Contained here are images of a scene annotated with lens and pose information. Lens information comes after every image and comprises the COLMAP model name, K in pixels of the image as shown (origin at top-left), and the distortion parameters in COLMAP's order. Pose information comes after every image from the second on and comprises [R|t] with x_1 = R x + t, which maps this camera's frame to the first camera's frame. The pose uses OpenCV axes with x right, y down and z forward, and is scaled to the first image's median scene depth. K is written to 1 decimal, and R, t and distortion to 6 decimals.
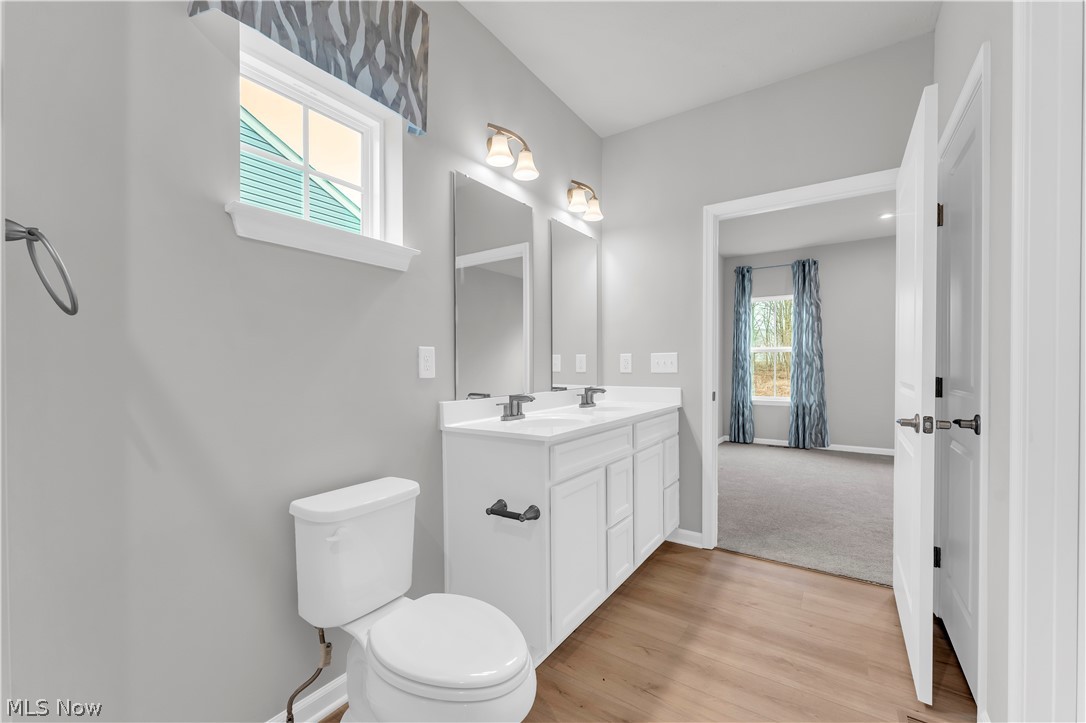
lens RADIAL K [[440.1, 0, 536.1], [0, 440.1, 368.1], [0, 0, 1]] dist [-0.001370, -0.000629]
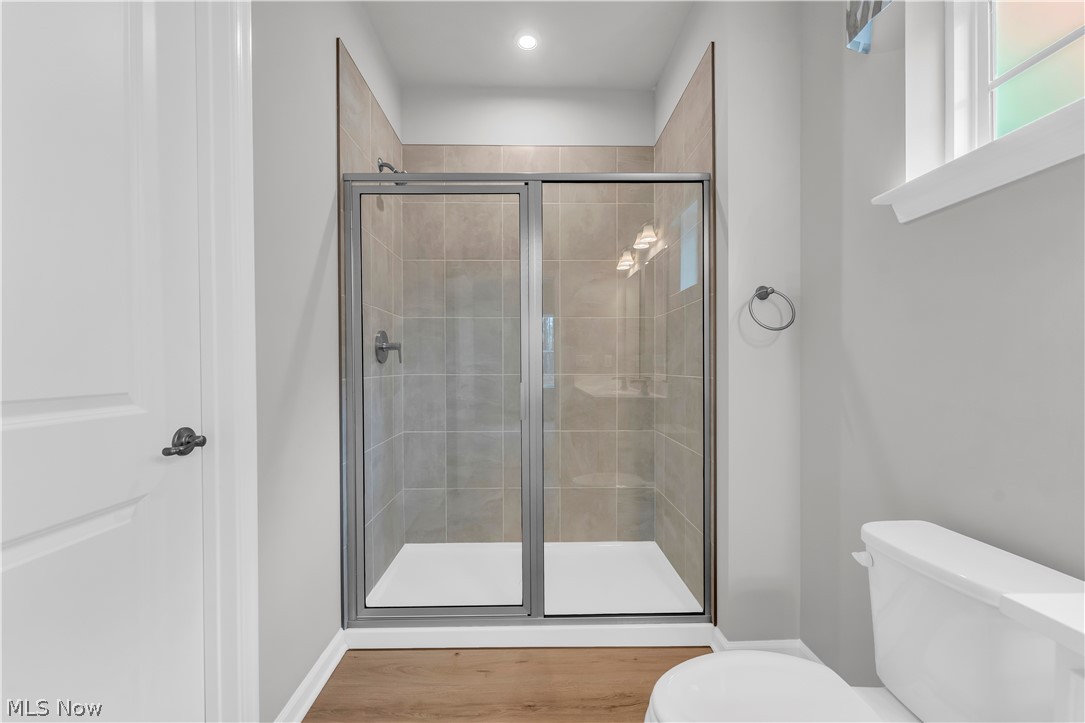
lens RADIAL K [[430.6, 0, 538.7], [0, 430.6, 368.9], [0, 0, 1]] dist [-0.001348, -0.000183]
pose [[-0.809940, 0.004897, -0.586492, 0.409615], [-0.000527, 0.999959, 0.009077, 0.008109], [0.586512, 0.007661, -0.809904, 1.012356]]
